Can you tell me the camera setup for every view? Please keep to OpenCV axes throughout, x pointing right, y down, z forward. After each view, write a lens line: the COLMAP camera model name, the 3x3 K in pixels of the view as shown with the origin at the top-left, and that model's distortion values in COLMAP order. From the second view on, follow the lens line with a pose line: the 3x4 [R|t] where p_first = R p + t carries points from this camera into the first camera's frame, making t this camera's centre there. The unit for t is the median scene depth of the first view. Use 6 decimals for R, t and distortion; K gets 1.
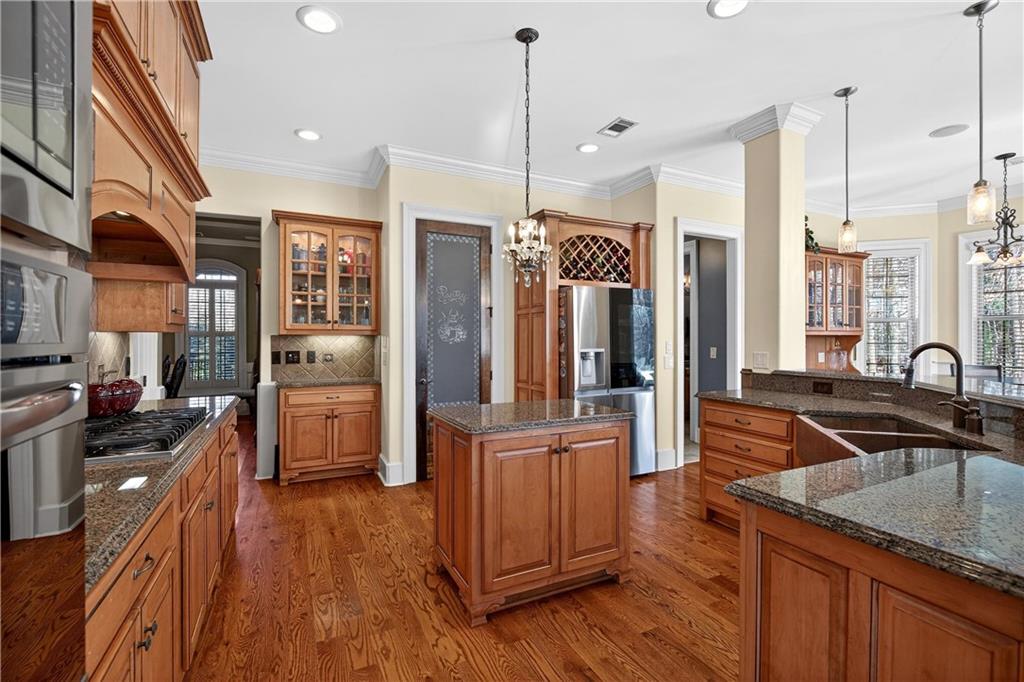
lens RADIAL K [[466.7, 0, 516.0], [0, 466.7, 340.8], [0, 0, 1]] dist [0.000024, 0.001192]
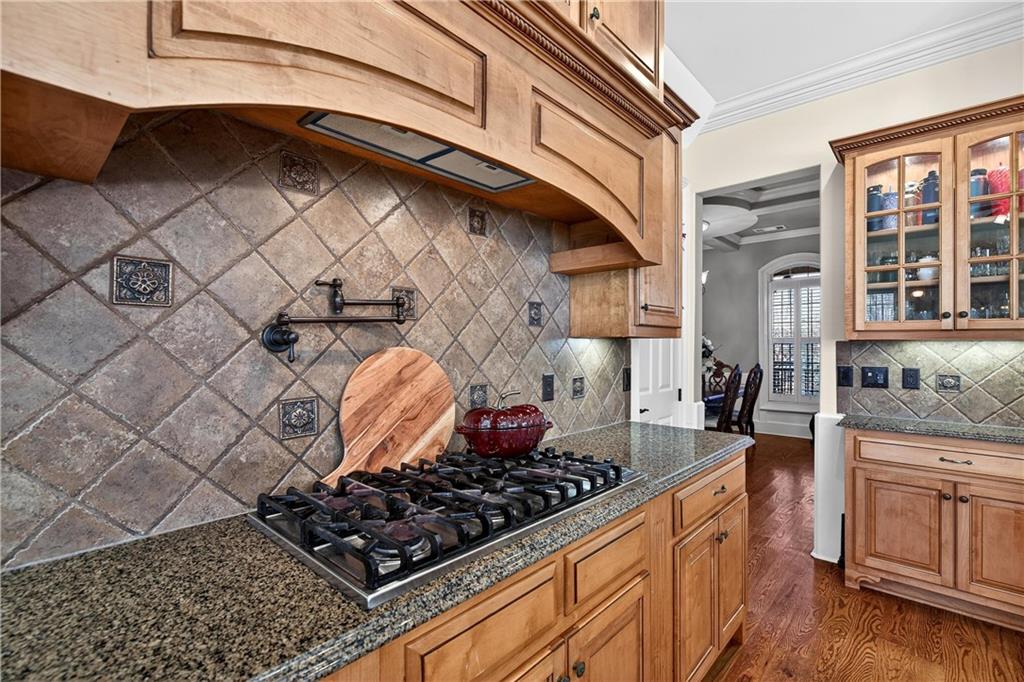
lens RADIAL K [[466.7, 0, 514.7], [0, 466.7, 342.6], [0, 0, 1]] dist [0.000024, 0.001192]
pose [[0.379970, -0.004700, -0.924987, -0.098267], [-0.006642, 0.999947, -0.007809, -0.002378], [0.924975, 0.009111, 0.379919, 0.351266]]
